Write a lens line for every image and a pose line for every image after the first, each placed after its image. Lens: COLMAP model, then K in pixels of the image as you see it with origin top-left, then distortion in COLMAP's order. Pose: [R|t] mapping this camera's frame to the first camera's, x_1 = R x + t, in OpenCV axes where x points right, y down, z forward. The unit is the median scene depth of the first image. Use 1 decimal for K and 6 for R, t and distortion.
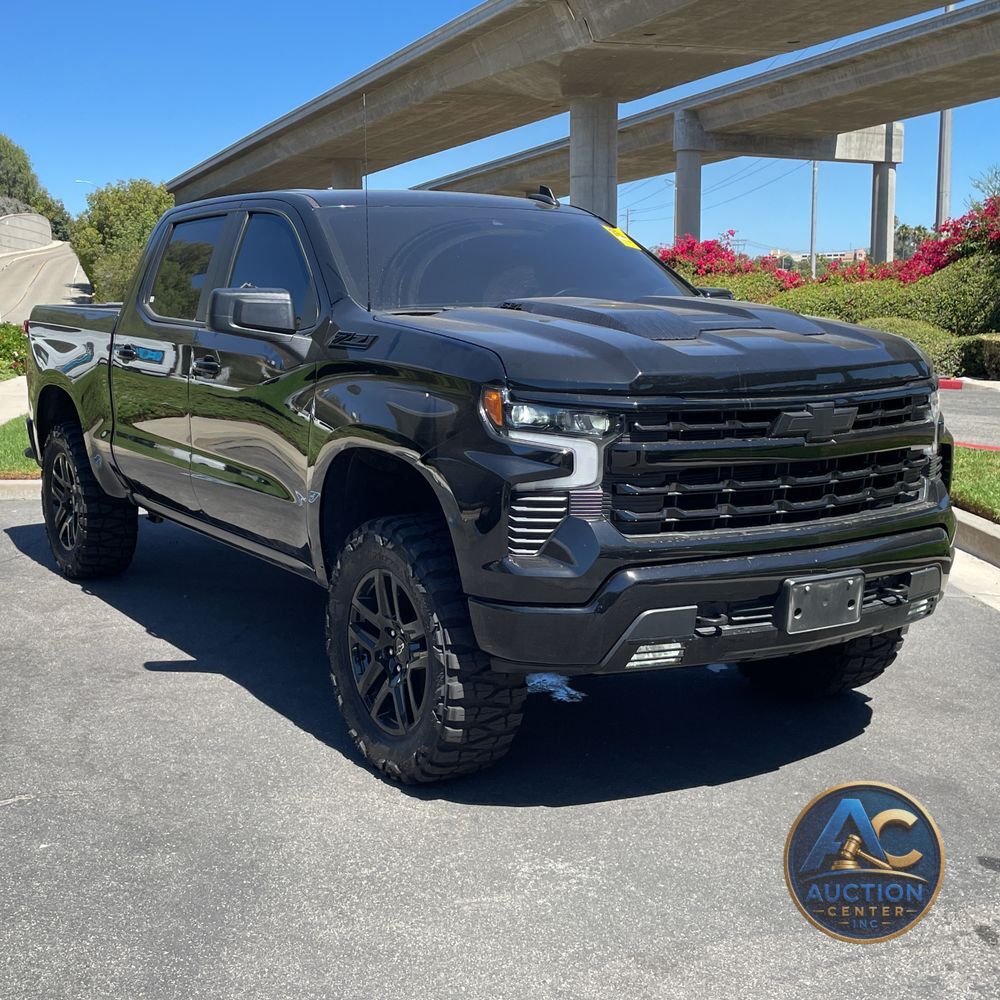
lens RADIAL K [[1371.6, 0, 482.9], [0, 1371.6, 501.0], [0, 0, 1]] dist [0.062049, -0.090946]
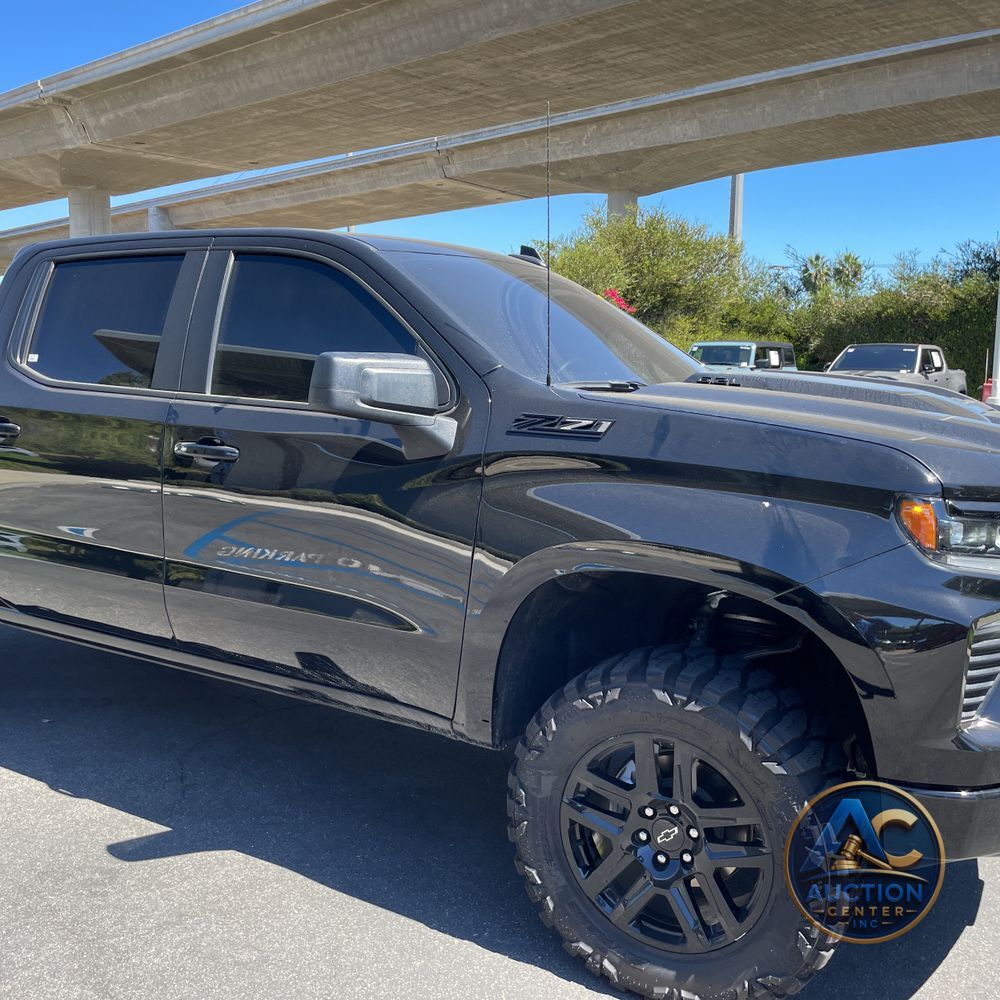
lens RADIAL K [[1012.5, 0, 486.6], [0, 1012.5, 497.8], [0, 0, 1]] dist [0.090798, -0.130989]
pose [[0.893024, -0.038879, 0.448325, -0.021223], [0.042871, 0.999080, 0.001247, -0.004445], [-0.447961, 0.018106, 0.893870, 0.028631]]
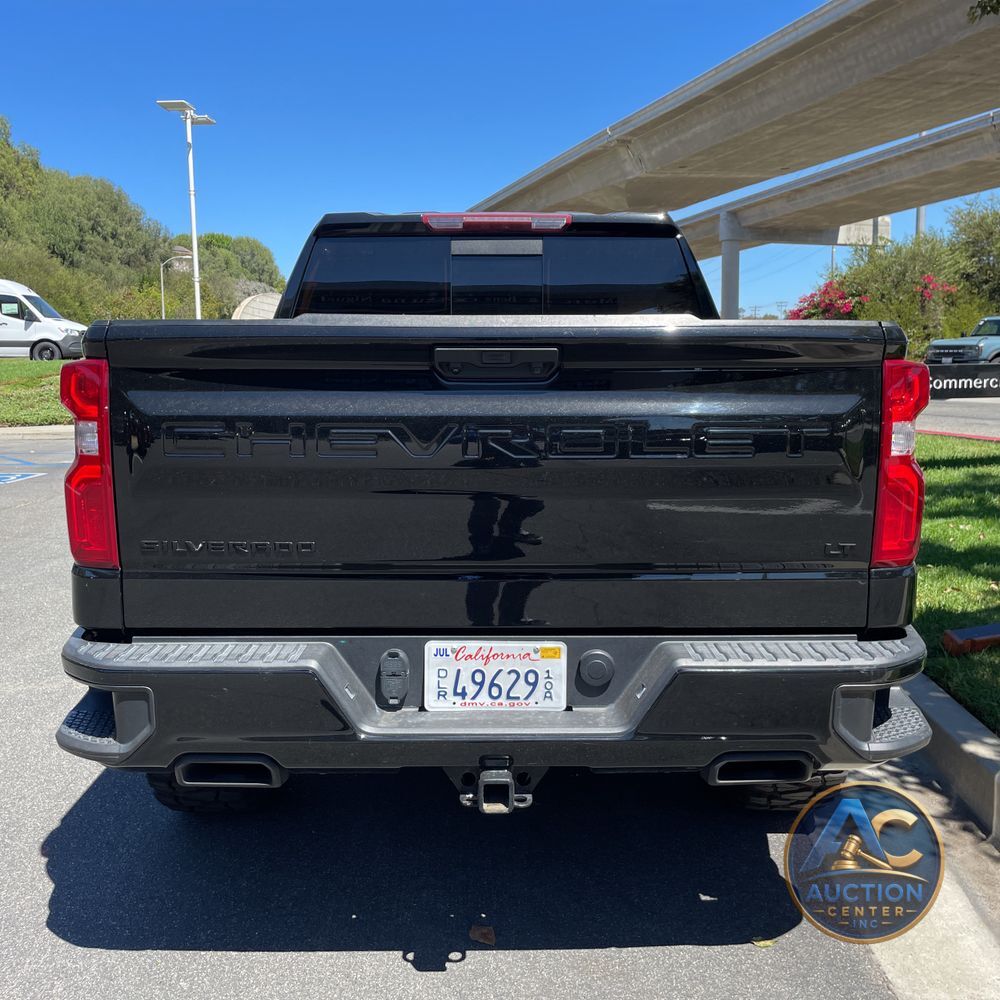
lens RADIAL K [[1038.1, 0, 500.0], [0, 1038.1, 500.0], [0, 0, 1]] dist [-0.004277, -0.036540]
pose [[0.994801, -0.001231, -0.101832, 0.029852], [0.001025, 0.999997, -0.002080, 0.014479], [0.101834, 0.001964, 0.994799, -0.090291]]
